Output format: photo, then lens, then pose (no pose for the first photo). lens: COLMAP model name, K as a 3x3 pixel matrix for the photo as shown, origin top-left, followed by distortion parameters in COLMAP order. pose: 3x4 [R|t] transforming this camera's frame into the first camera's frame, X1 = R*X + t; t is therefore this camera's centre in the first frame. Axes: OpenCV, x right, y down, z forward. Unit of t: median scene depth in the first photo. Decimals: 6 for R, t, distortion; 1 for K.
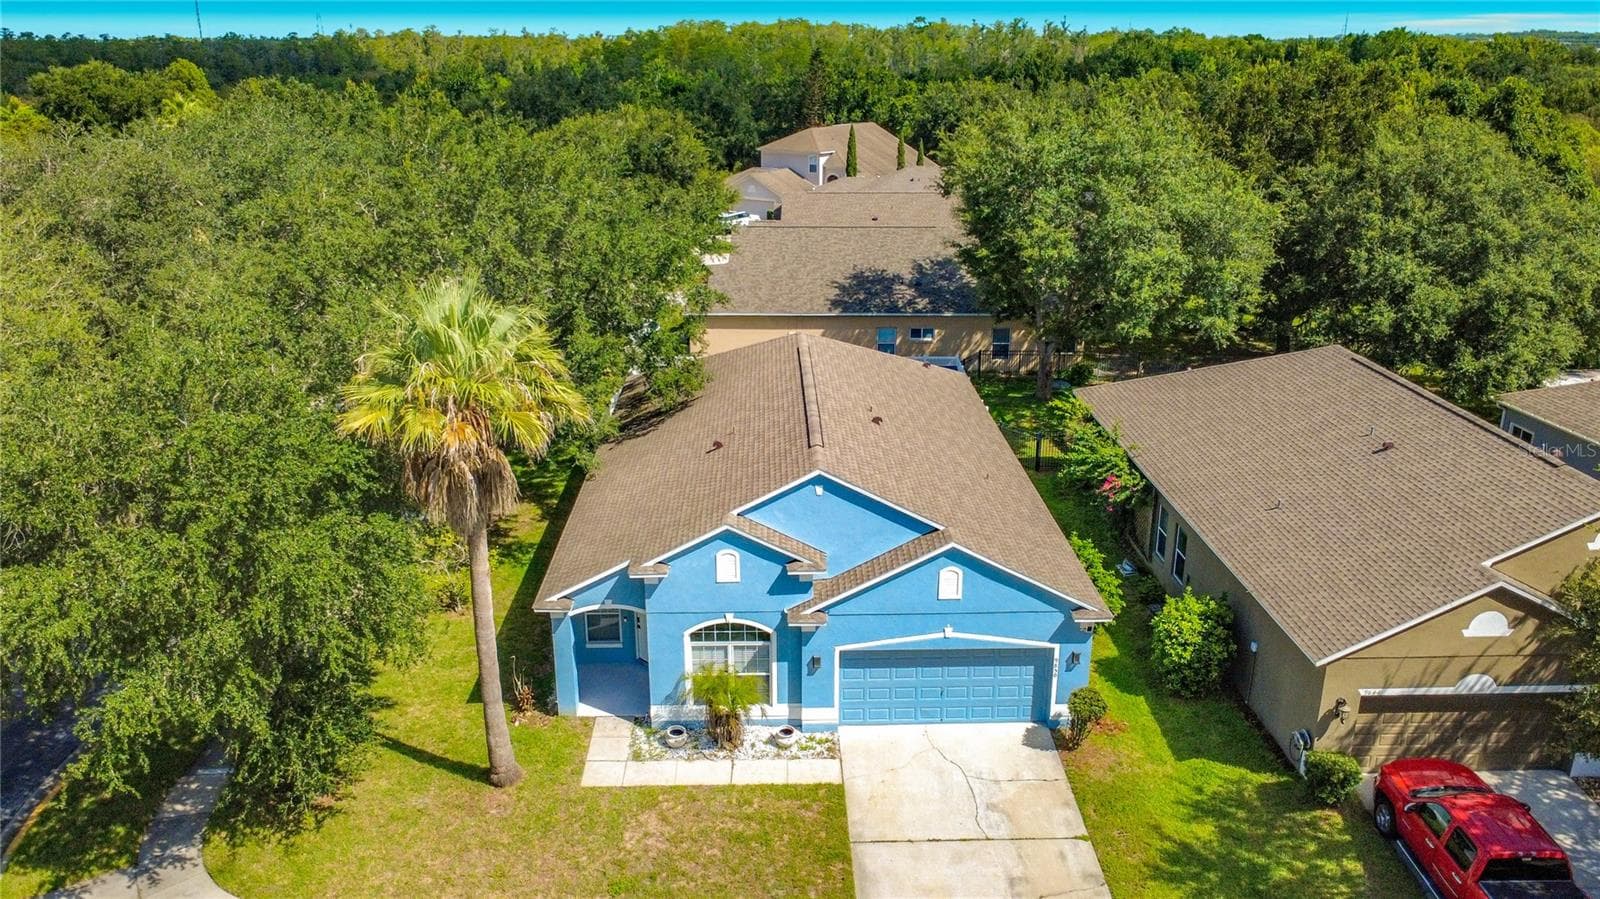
lens RADIAL K [[1198.0, 0, 797.0], [0, 1198.0, 451.1], [0, 0, 1]] dist [-0.001867, 0.003969]
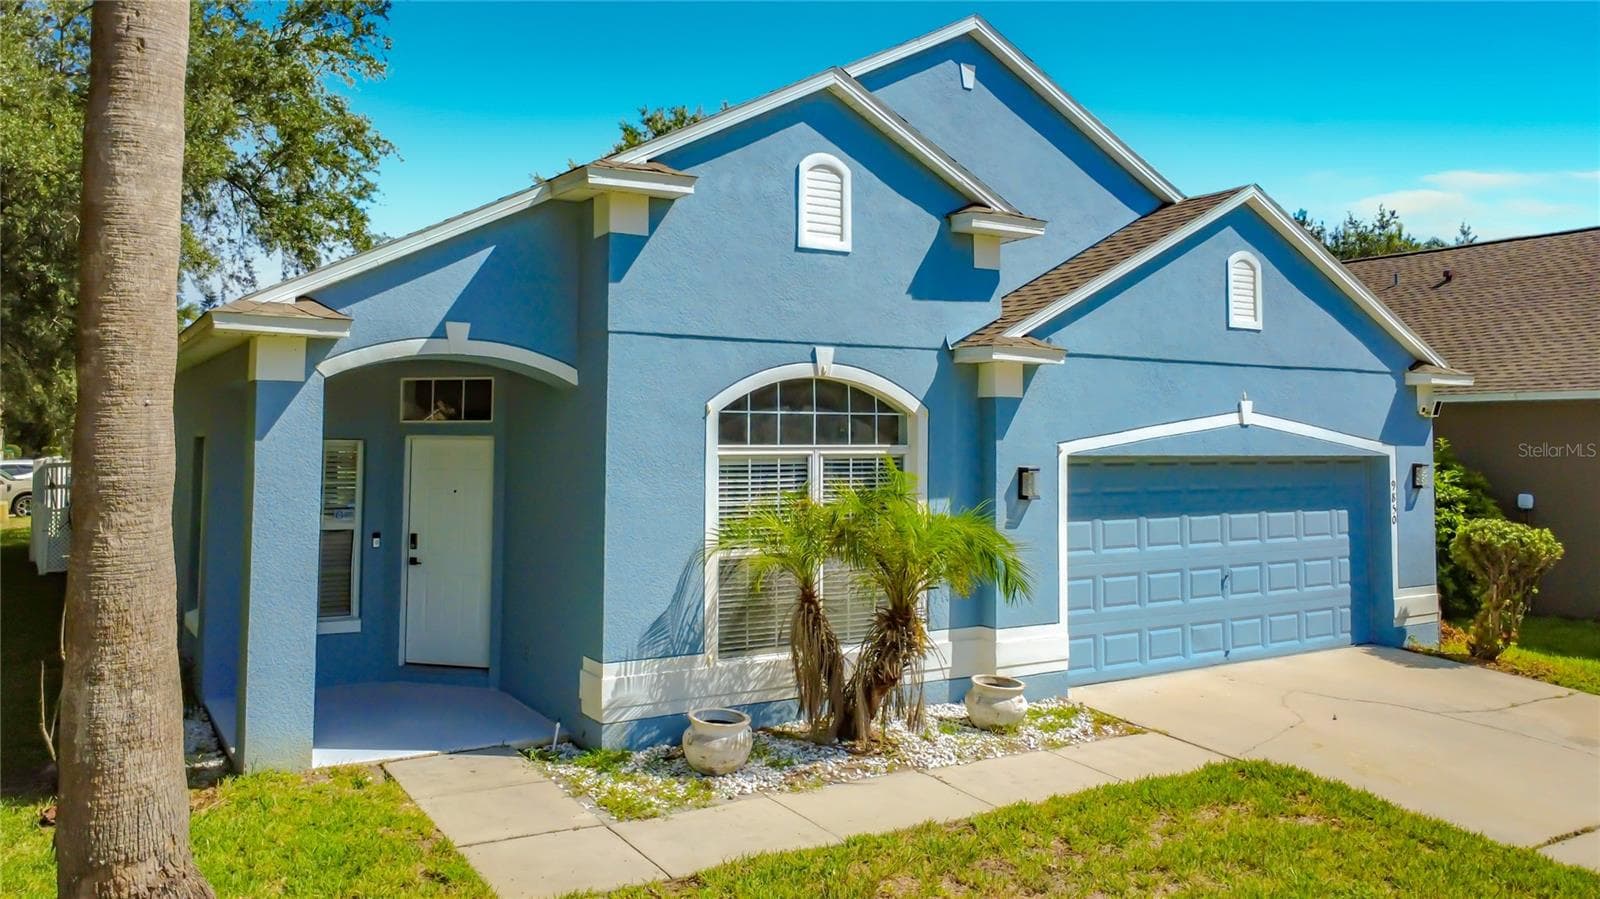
lens RADIAL K [[1205.4, 0, 791.1], [0, 1205.4, 401.2], [0, 0, 1]] dist [-0.000286, 0.001016]
pose [[0.862577, 0.021192, 0.505482, -0.240457], [0.165356, 0.932441, -0.321263, 0.258682], [-0.478140, 0.360699, 0.800798, 0.709901]]
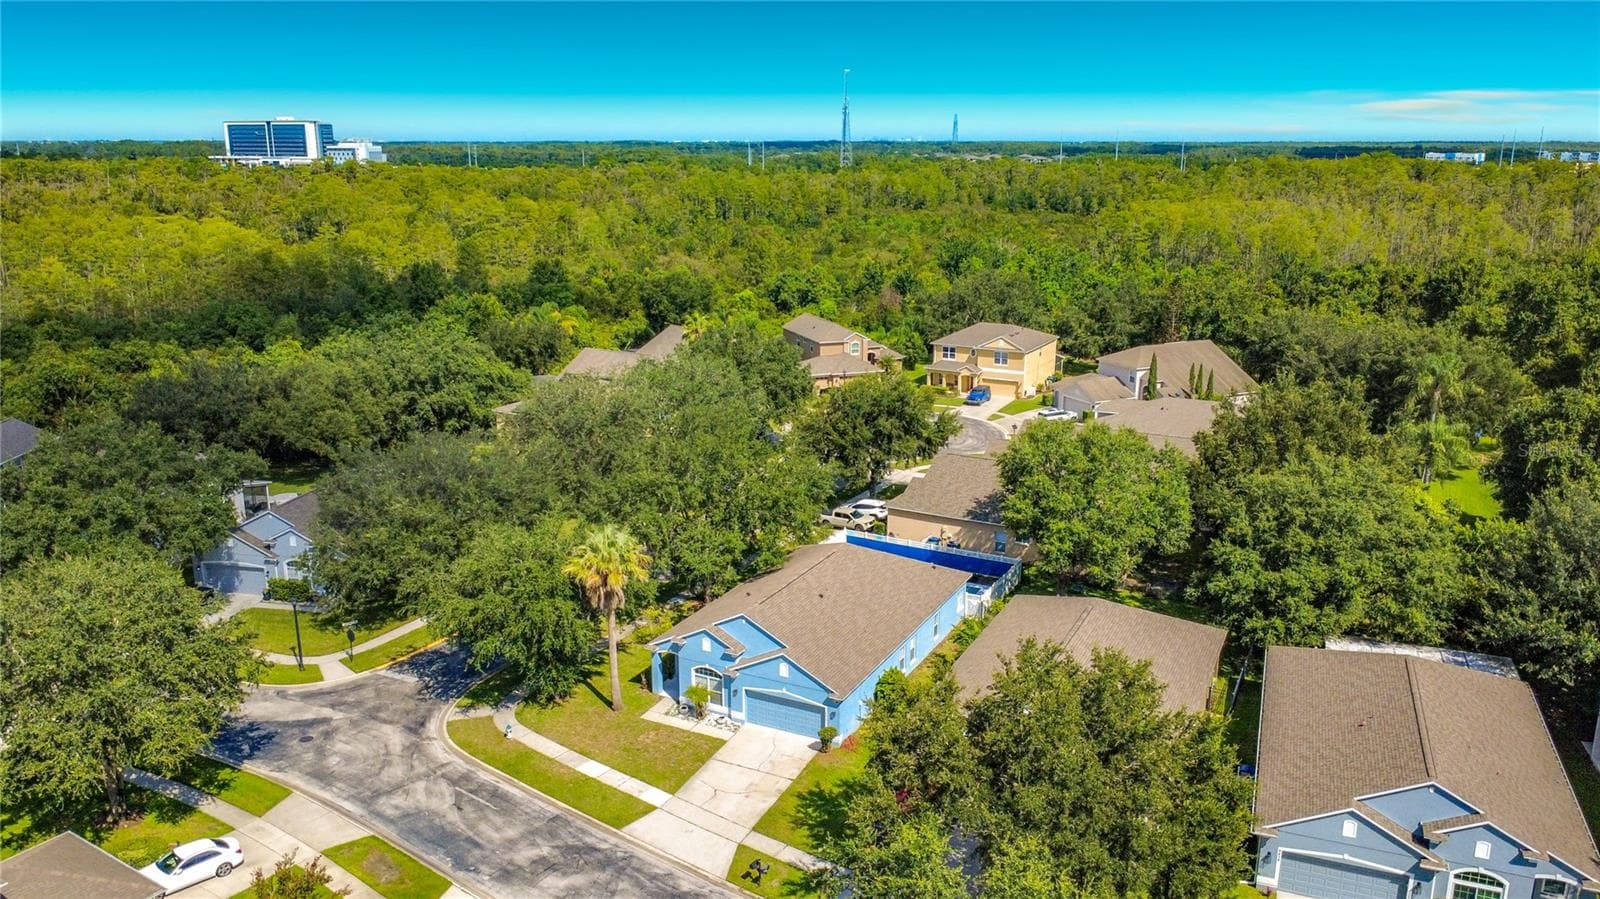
lens RADIAL K [[1198.0, 0, 797.0], [0, 1198.0, 451.1], [0, 0, 1]] dist [-0.001867, 0.003969]
pose [[0.879855, 0.122444, -0.459197, 1.165445], [-0.155782, 0.987162, -0.035265, -0.235643], [0.448984, 0.102562, 0.887634, -1.134484]]
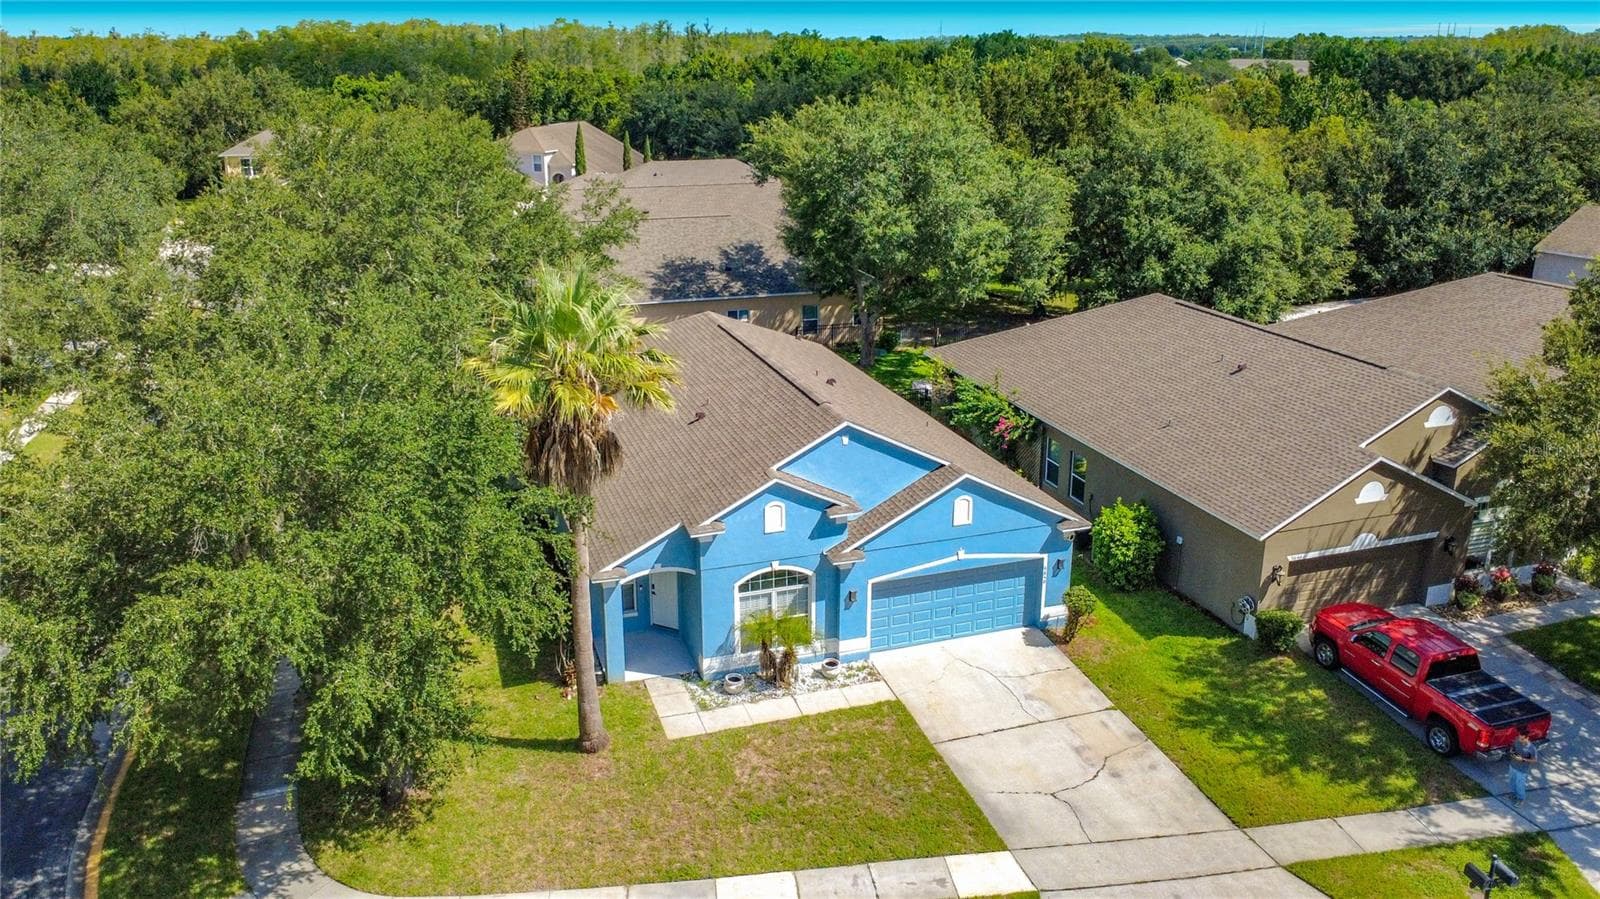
lens RADIAL K [[1205.4, 0, 791.1], [0, 1205.4, 401.2], [0, 0, 1]] dist [-0.000286, 0.001016]
pose [[0.955918, -0.084378, 0.281248, -0.331504], [0.095627, 0.995065, -0.026491, 0.020846], [-0.277625, 0.052219, 0.959269, -0.059073]]
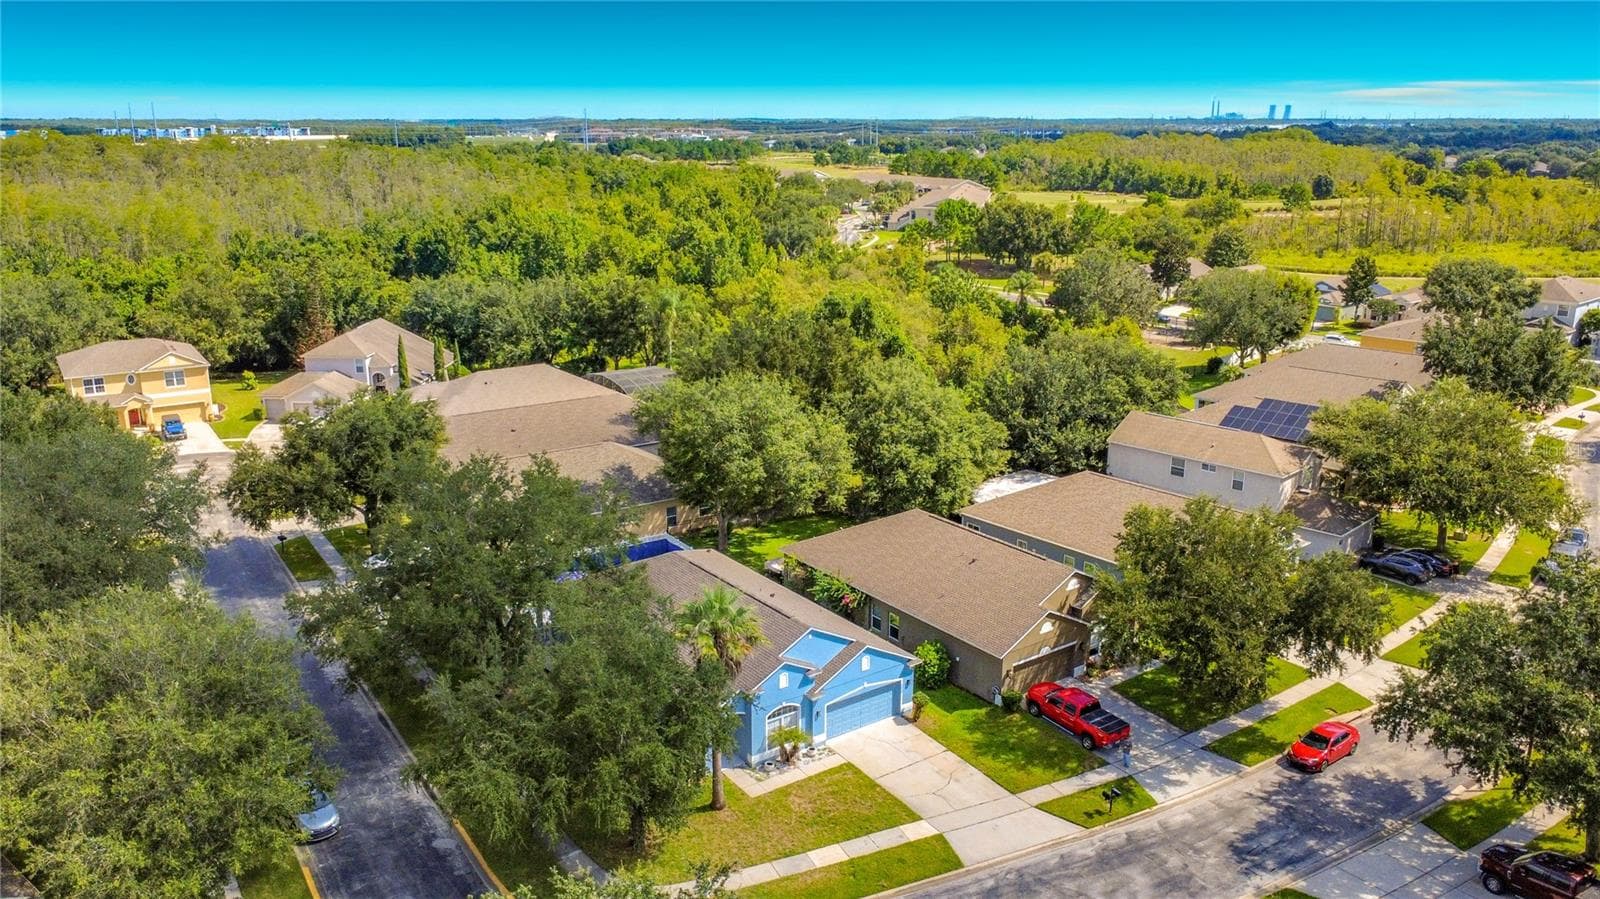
lens RADIAL K [[1198.0, 0, 797.0], [0, 1198.0, 451.1], [0, 0, 1]] dist [-0.001867, 0.003969]
pose [[0.826487, -0.148975, 0.542886, -1.122976], [0.179835, 0.983689, -0.003843, -0.292329], [-0.533459, 0.100806, 0.839798, -0.860326]]
